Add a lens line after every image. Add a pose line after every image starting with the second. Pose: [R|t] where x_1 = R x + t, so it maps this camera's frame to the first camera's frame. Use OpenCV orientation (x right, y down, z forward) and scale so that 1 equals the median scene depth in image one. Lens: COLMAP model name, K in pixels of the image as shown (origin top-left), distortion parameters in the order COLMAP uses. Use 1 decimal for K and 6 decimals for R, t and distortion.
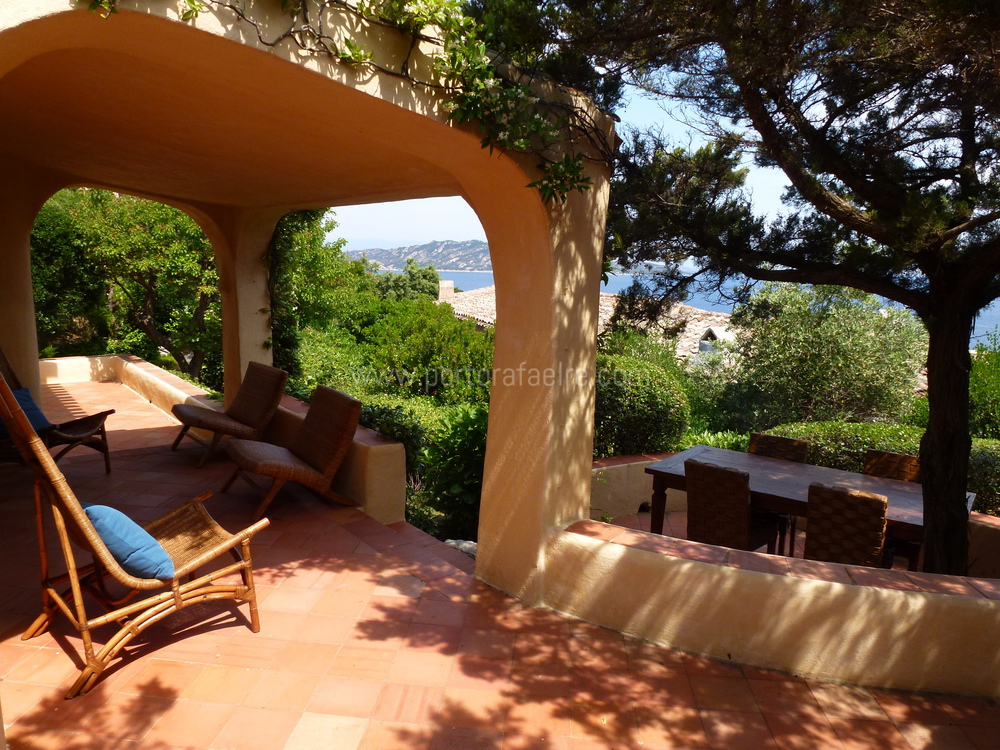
lens RADIAL K [[719.5, 0, 500.9], [0, 719.5, 380.4], [0, 0, 1]] dist [-0.046355, -0.001151]
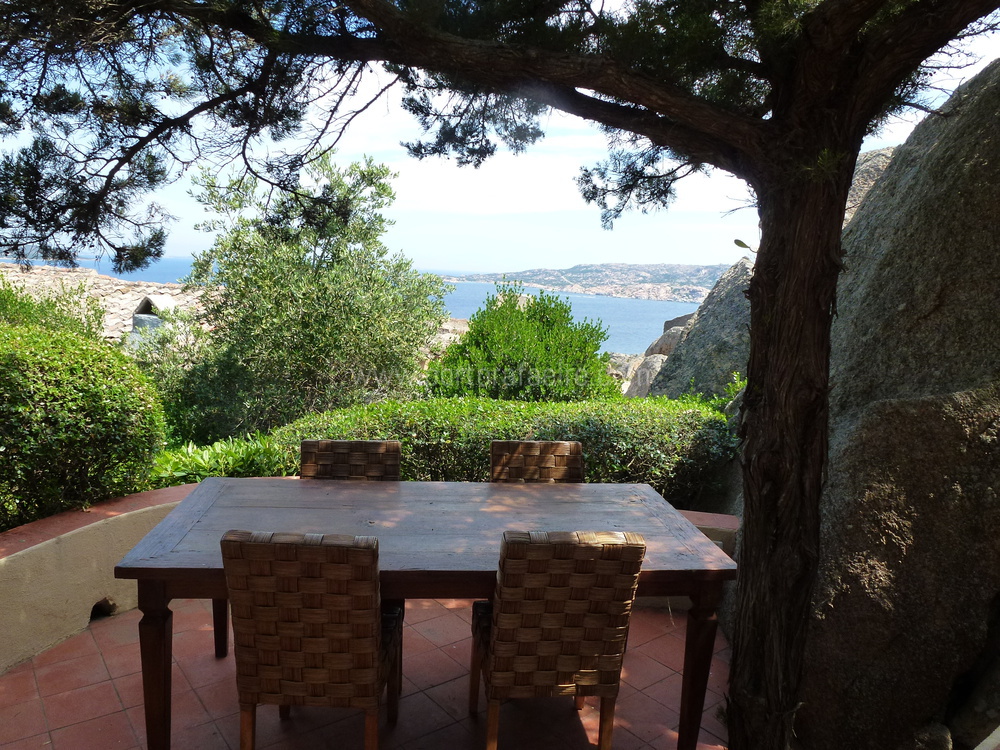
lens RADIAL K [[719.5, 0, 500.9], [0, 719.5, 380.4], [0, 0, 1]] dist [-0.046355, -0.001151]
pose [[0.713427, -0.094354, 0.694348, 0.067664], [0.080539, 0.995367, 0.052507, 0.007892], [-0.696086, 0.018463, 0.717721, 0.429712]]
